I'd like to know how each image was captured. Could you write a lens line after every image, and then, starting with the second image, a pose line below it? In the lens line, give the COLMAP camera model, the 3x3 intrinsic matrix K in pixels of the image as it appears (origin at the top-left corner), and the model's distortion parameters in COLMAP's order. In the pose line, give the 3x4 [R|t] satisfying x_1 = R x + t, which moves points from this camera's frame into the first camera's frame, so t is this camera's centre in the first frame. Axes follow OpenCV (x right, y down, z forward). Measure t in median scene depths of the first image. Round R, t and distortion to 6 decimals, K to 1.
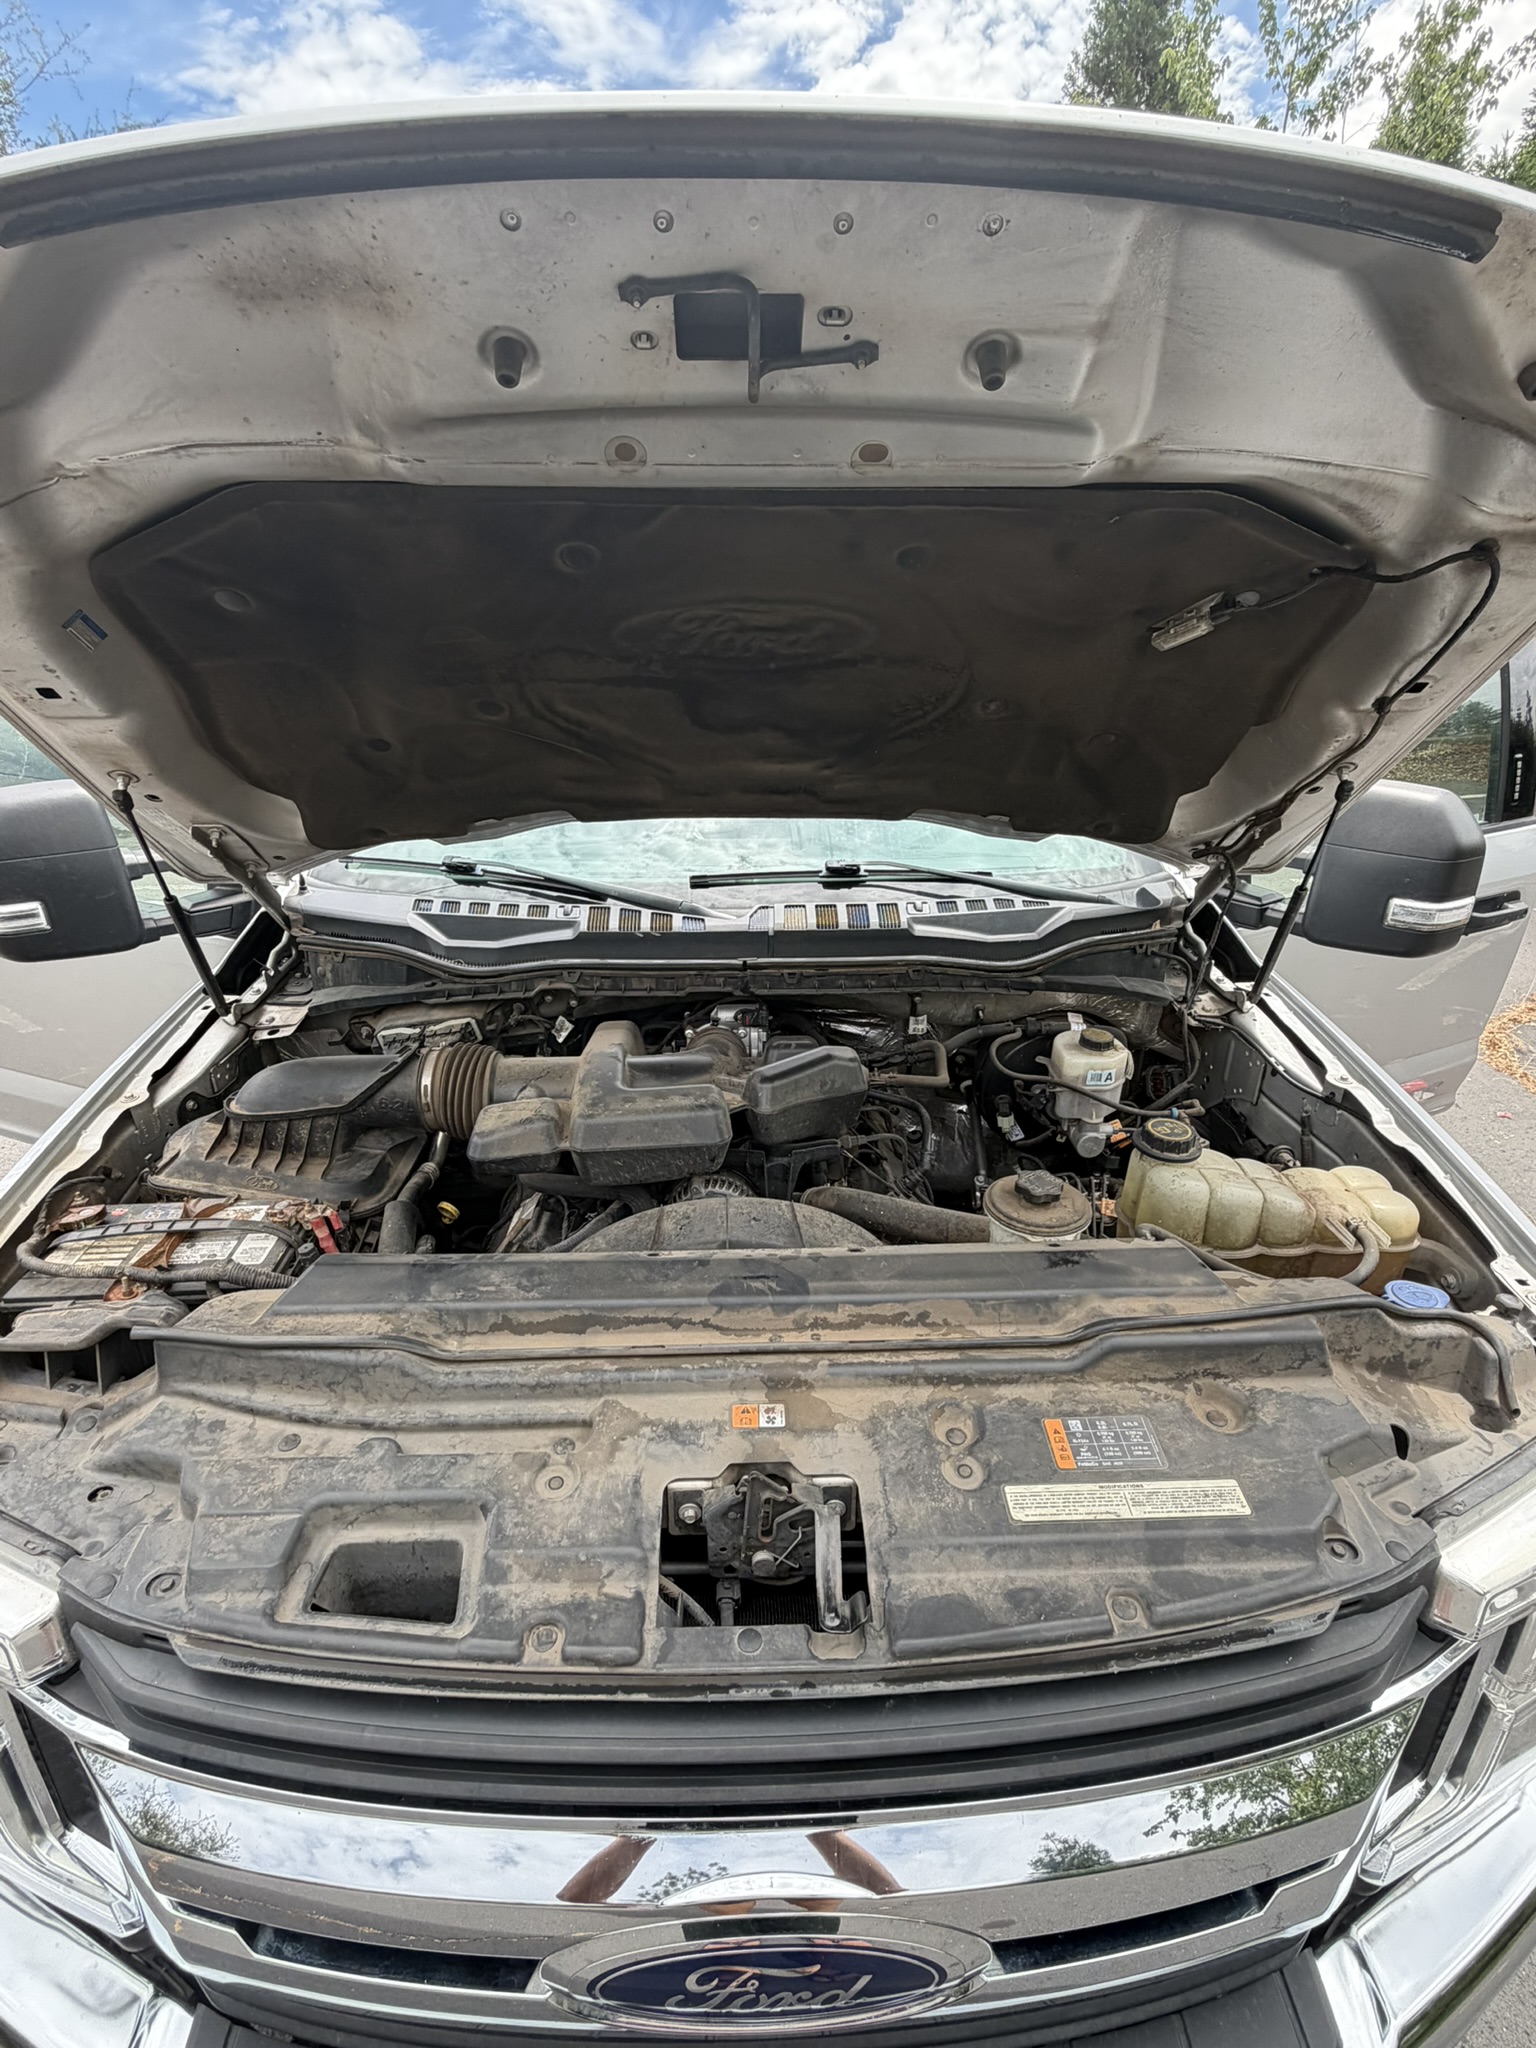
lens RADIAL K [[999.5, 0, 768.0], [0, 999.5, 1024.0], [0, 0, 1]] dist [0.001405, 0.001176]
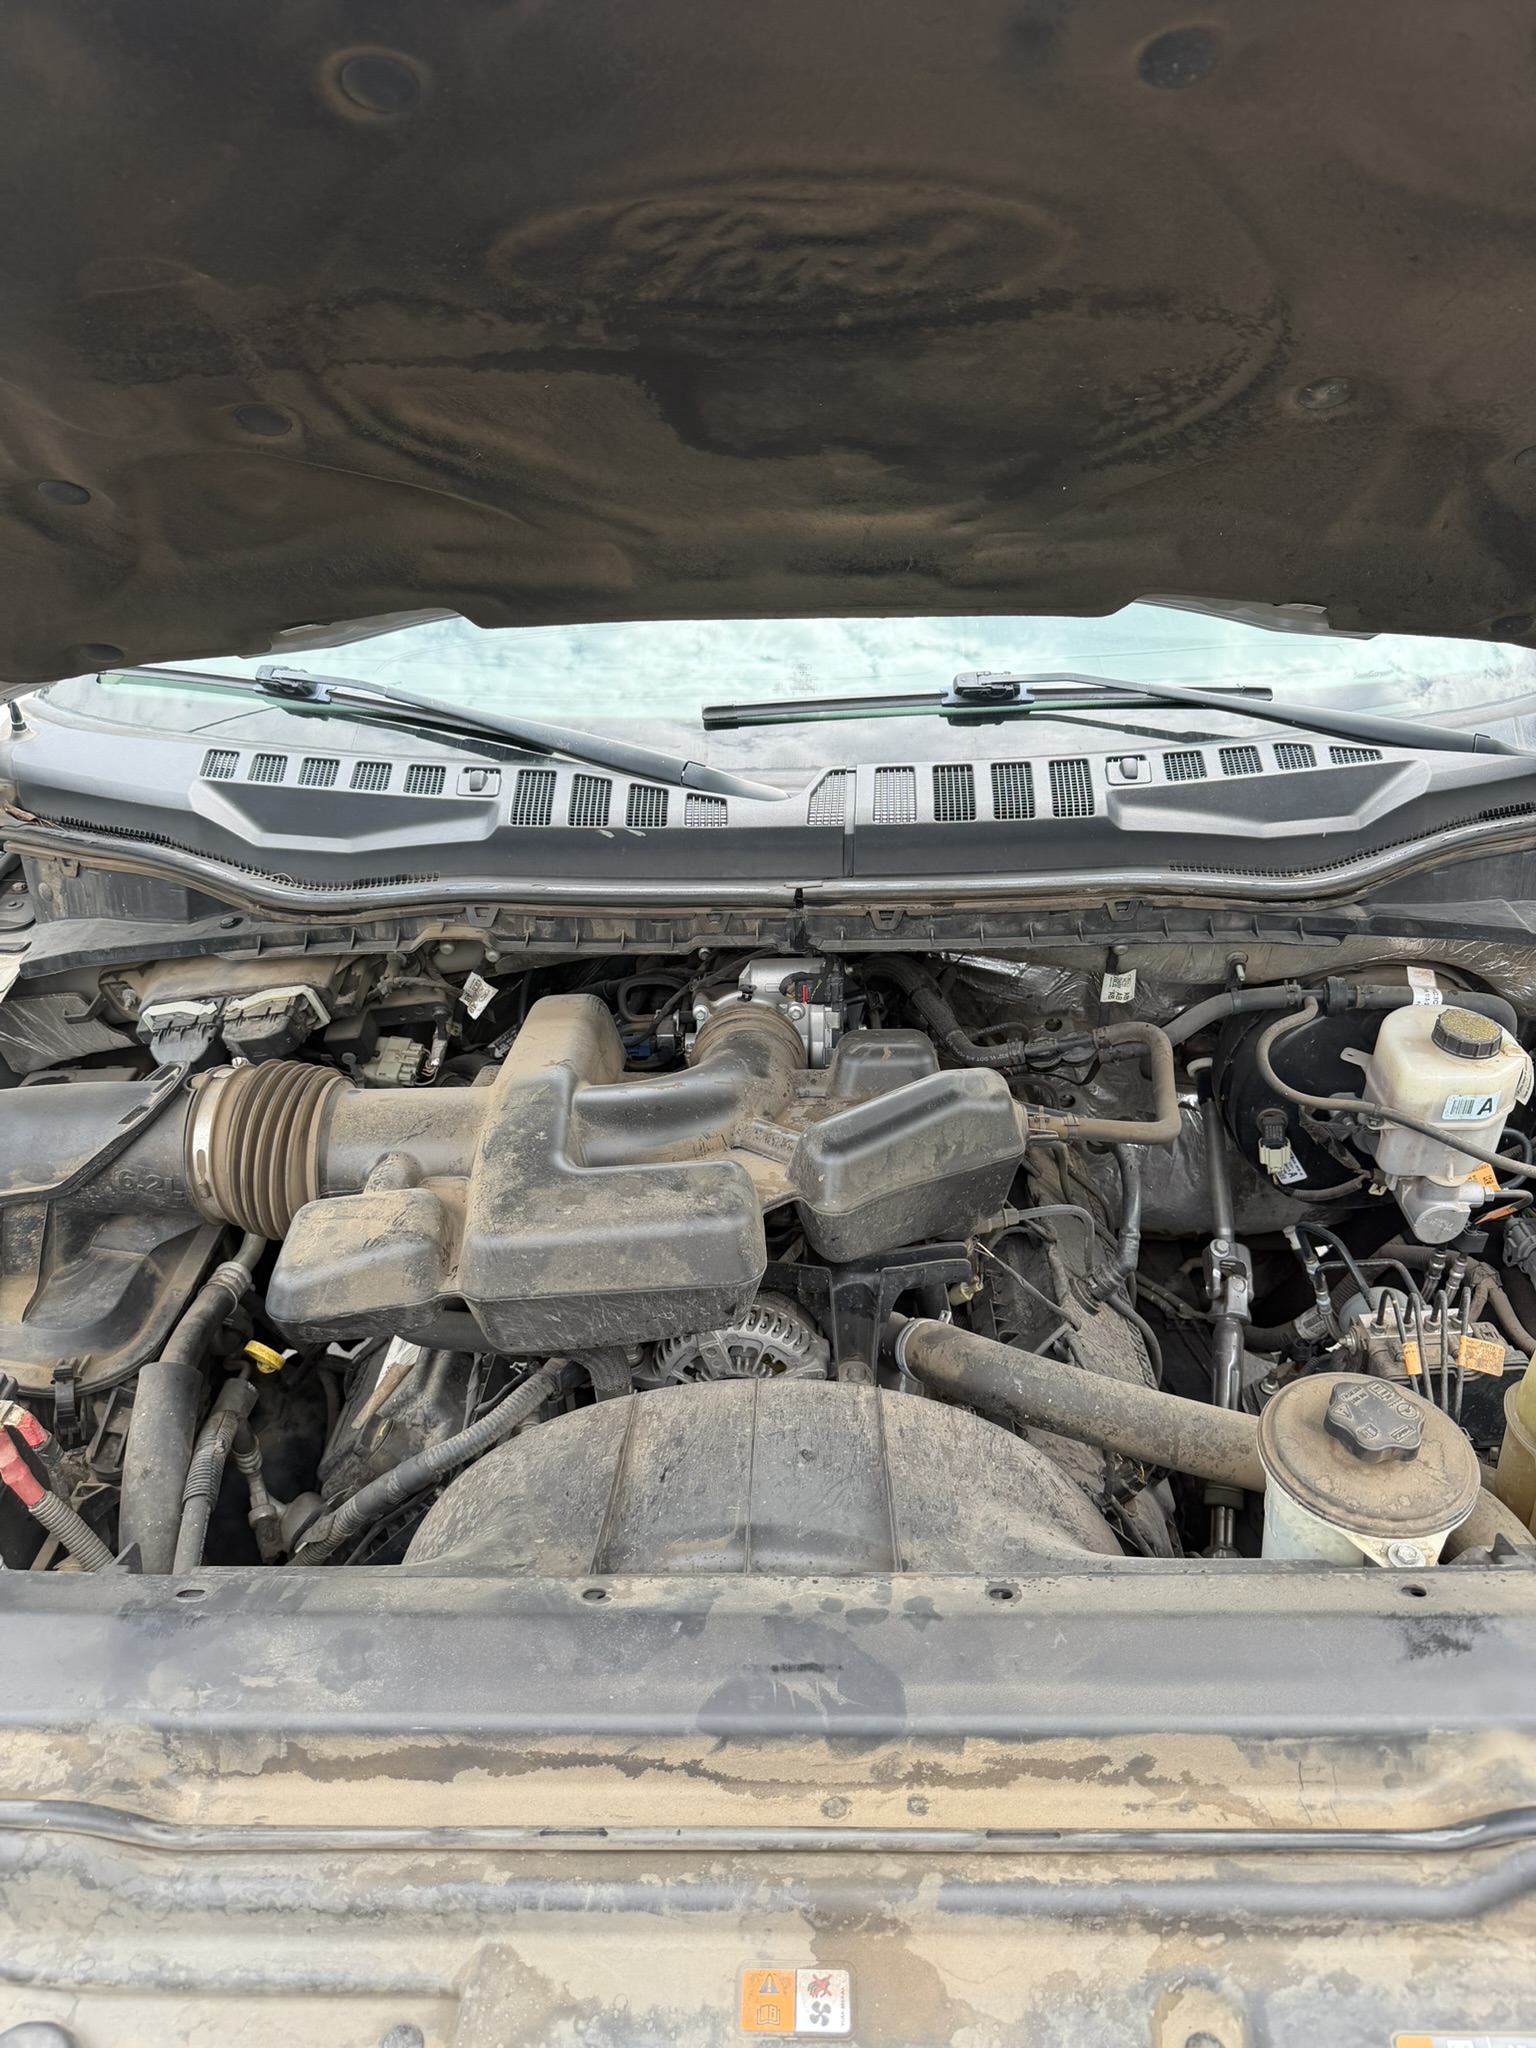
lens RADIAL K [[1446.6, 0, 779.1], [0, 1446.6, 1026.6], [0, 0, 1]] dist [0.083146, -0.106283]
pose [[0.998159, 0.006915, -0.060263, 0.015949], [0.002588, 0.987721, 0.156205, -0.133006], [0.060603, -0.156073, 0.985885, 0.263468]]
